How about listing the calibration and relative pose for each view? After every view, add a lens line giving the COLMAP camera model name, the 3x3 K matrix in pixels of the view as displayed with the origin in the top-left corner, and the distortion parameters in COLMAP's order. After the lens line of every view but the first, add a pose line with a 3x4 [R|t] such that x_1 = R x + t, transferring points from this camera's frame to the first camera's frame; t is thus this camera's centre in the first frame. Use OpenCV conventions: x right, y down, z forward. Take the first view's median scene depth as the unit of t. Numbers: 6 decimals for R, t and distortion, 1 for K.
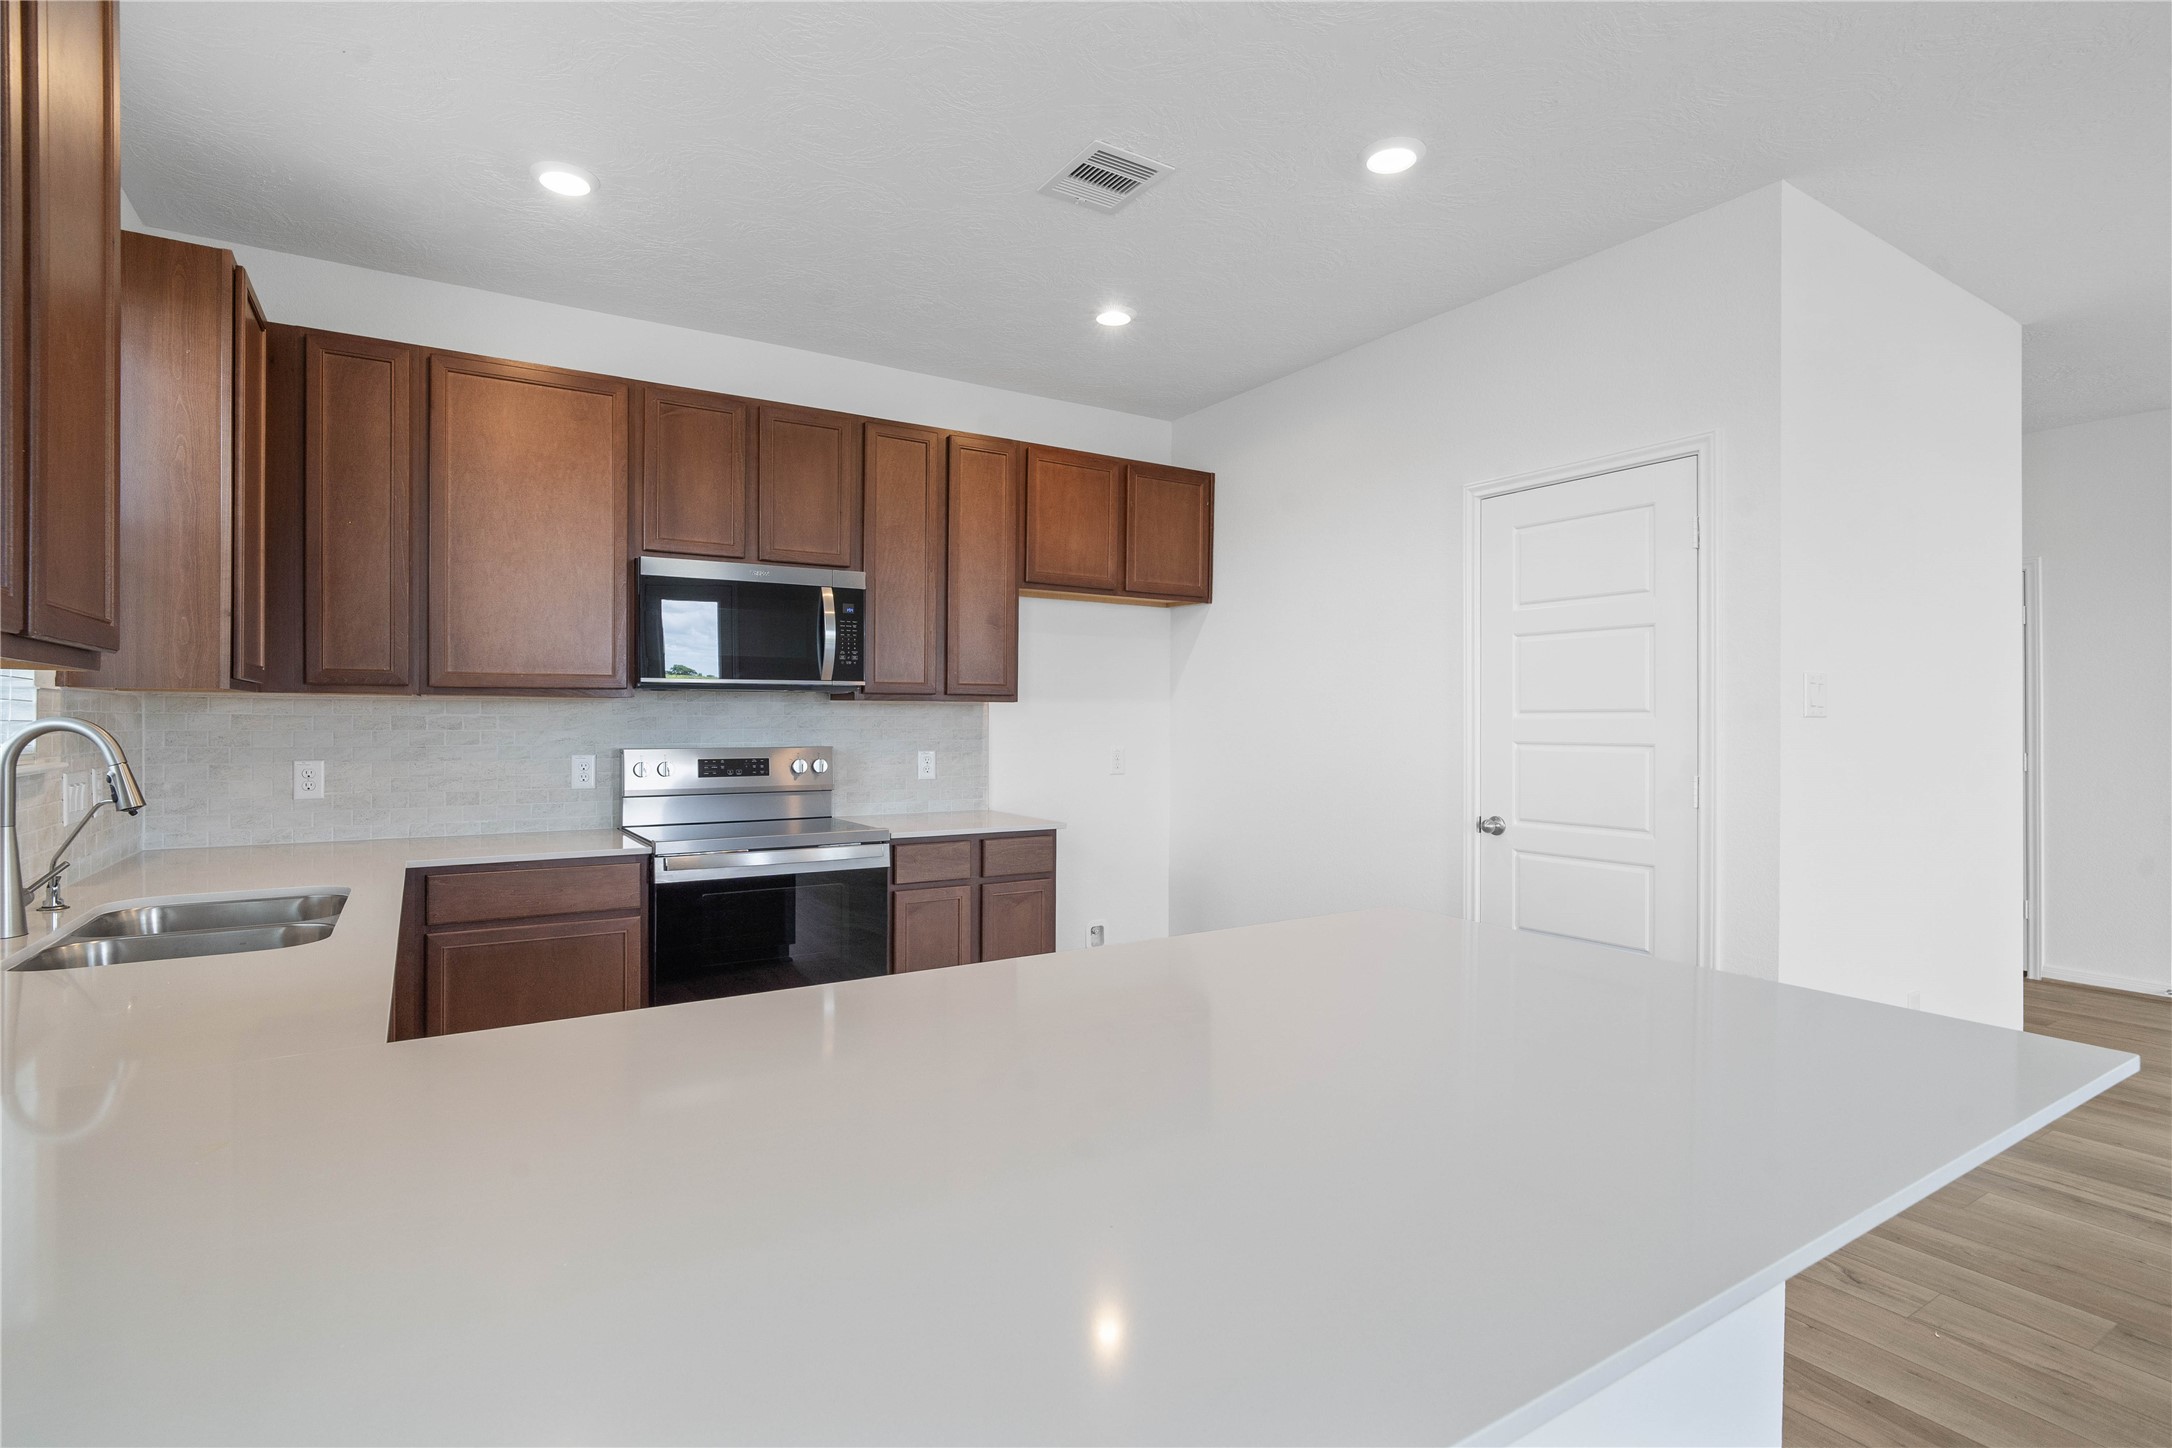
lens RADIAL K [[1026.6, 0, 1077.7], [0, 1026.6, 719.2], [0, 0, 1]] dist [-0.015910, 0.006834]
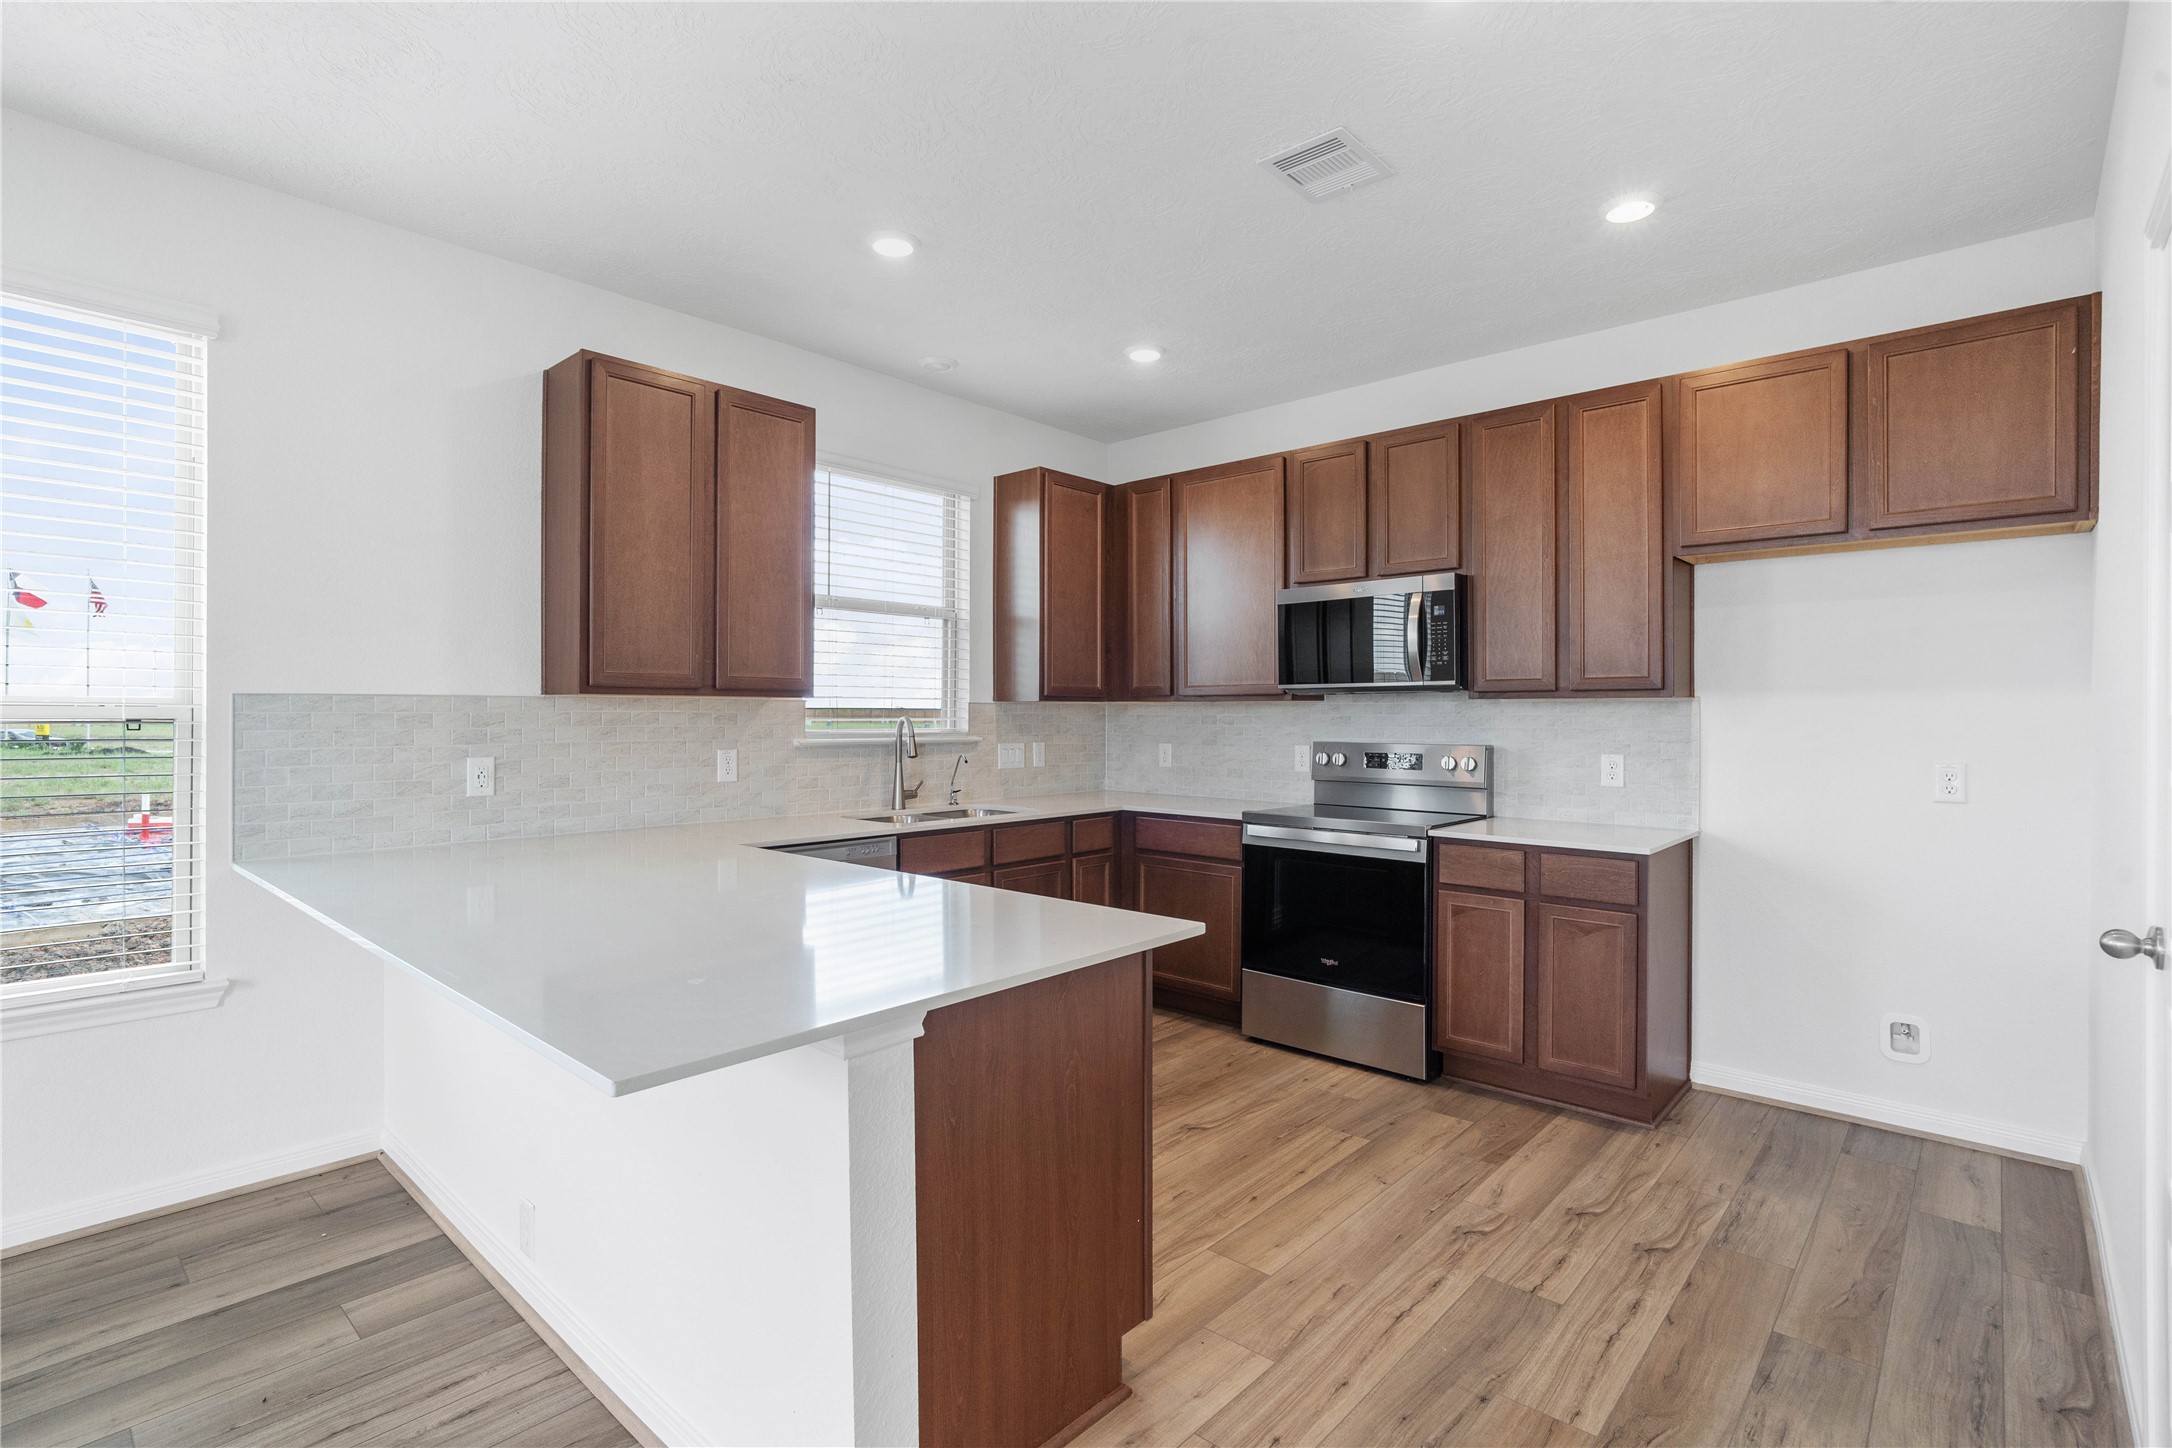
lens RADIAL K [[1026.6, 0, 1080.8], [0, 1026.6, 713.3], [0, 0, 1]] dist [-0.015910, 0.006834]
pose [[0.272790, -0.001697, -0.962072, 0.644560], [-0.000580, 0.999998, -0.001929, -0.002411], [0.962074, 0.001084, 0.272788, 0.359278]]
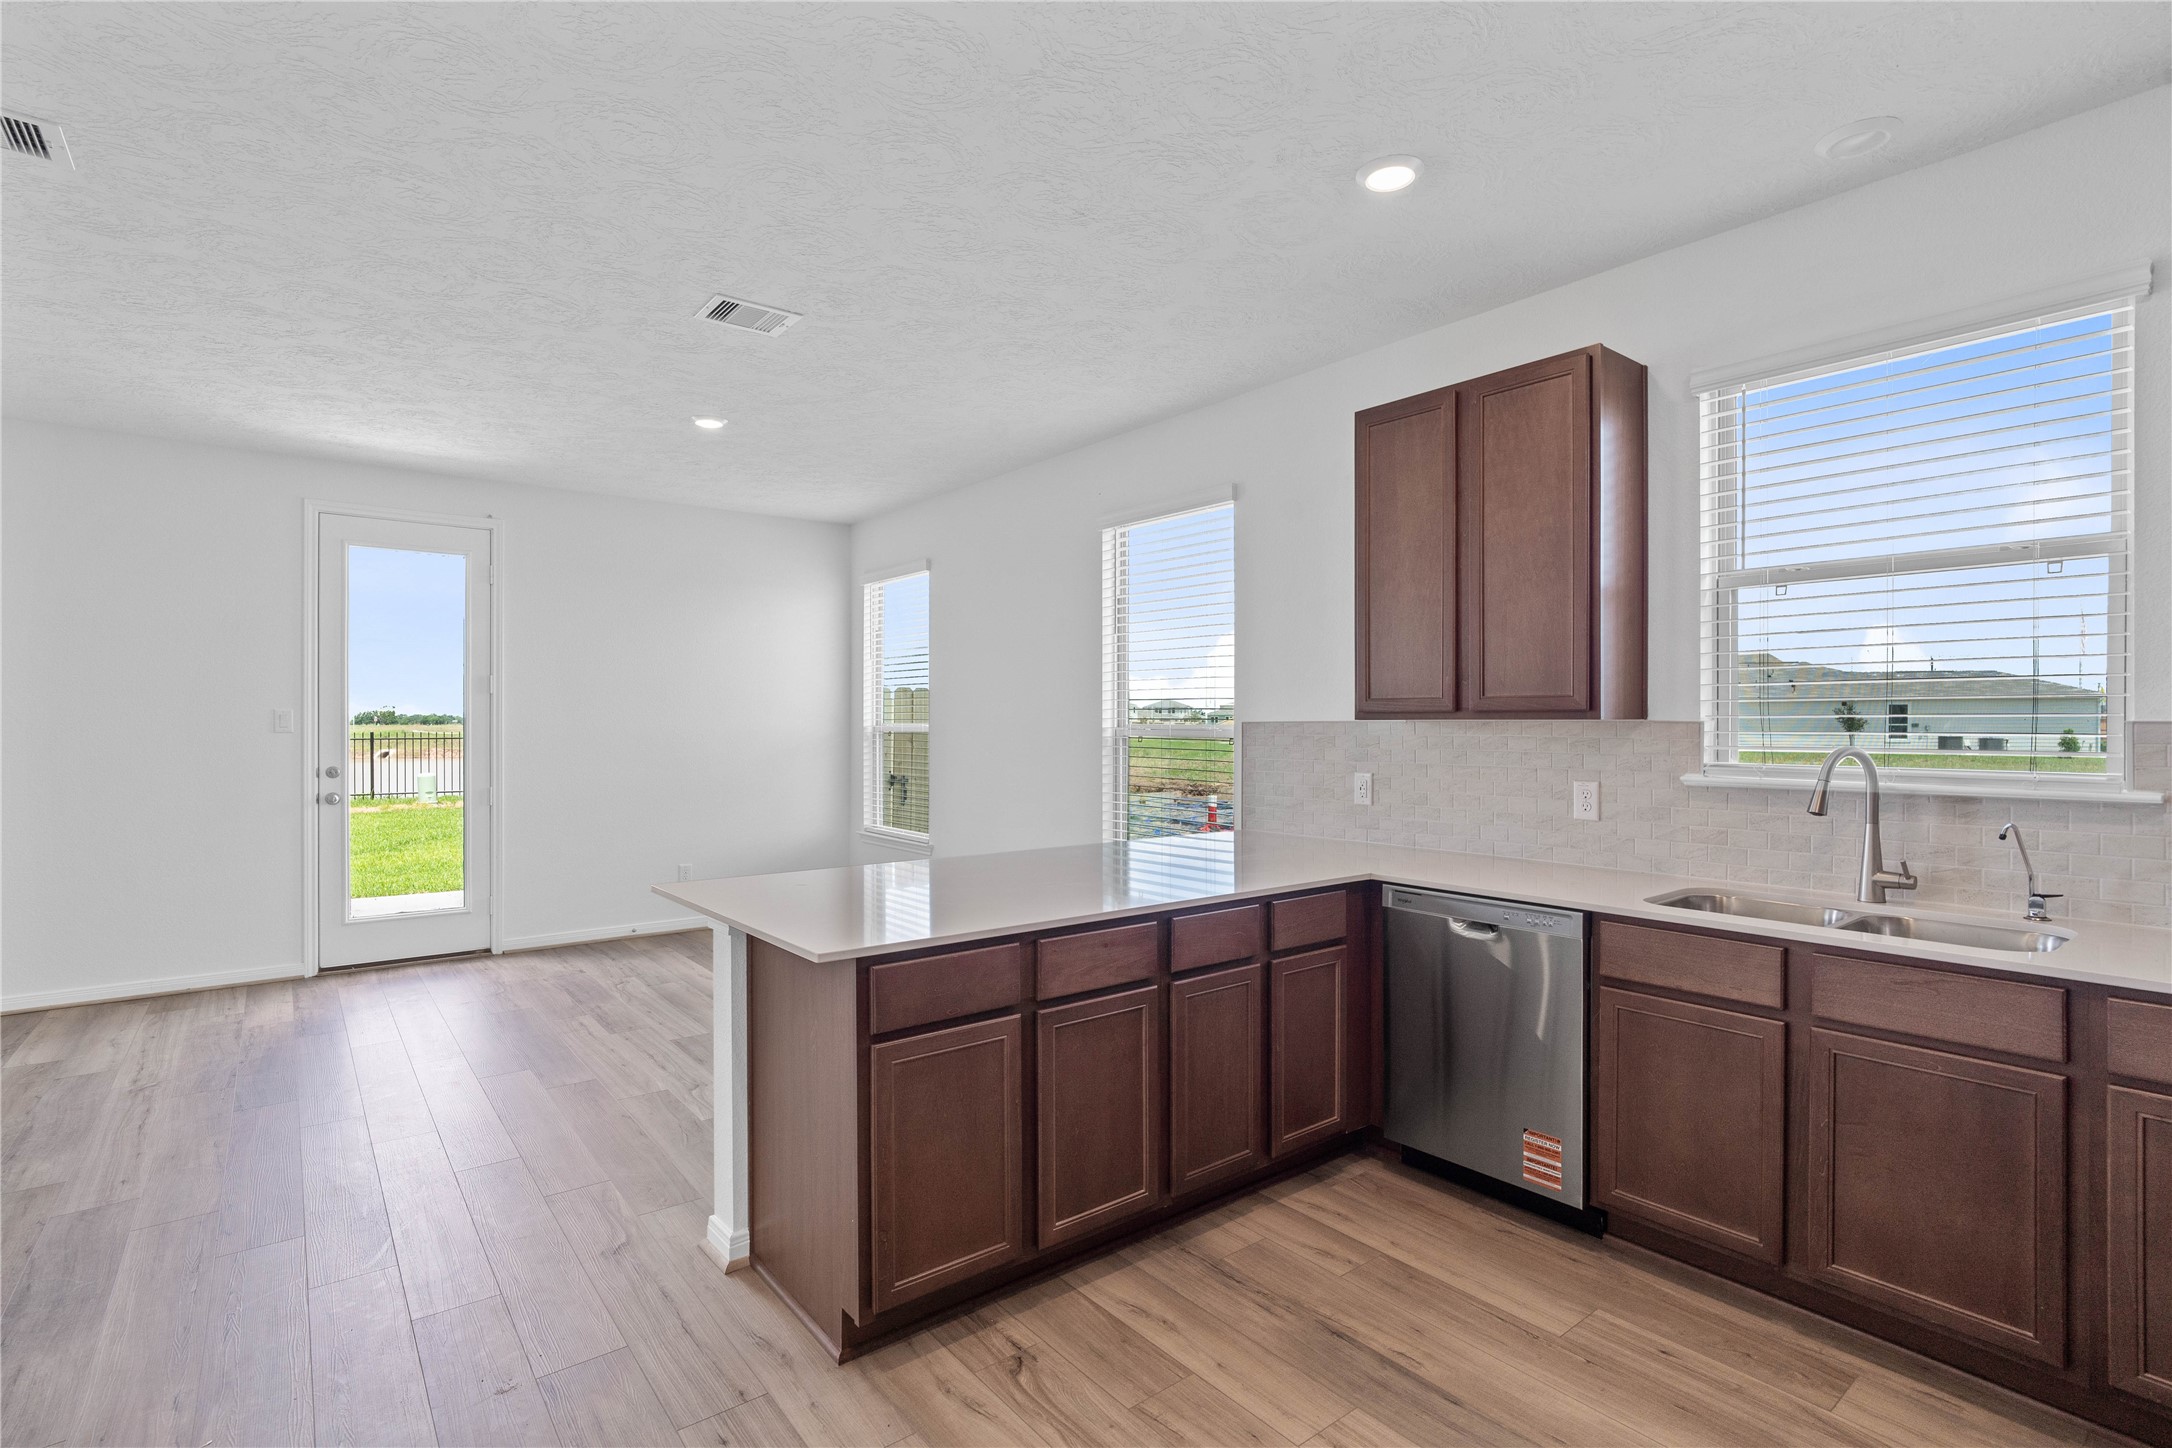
lens RADIAL K [[1026.6, 0, 1078.0], [0, 1026.6, 726.4], [0, 0, 1]] dist [-0.015910, 0.006834]
pose [[-0.994294, -0.001366, -0.106665, 0.091400], [-0.001606, 0.999996, 0.002165, -0.014963], [0.106662, 0.002324, -0.994293, 1.091376]]
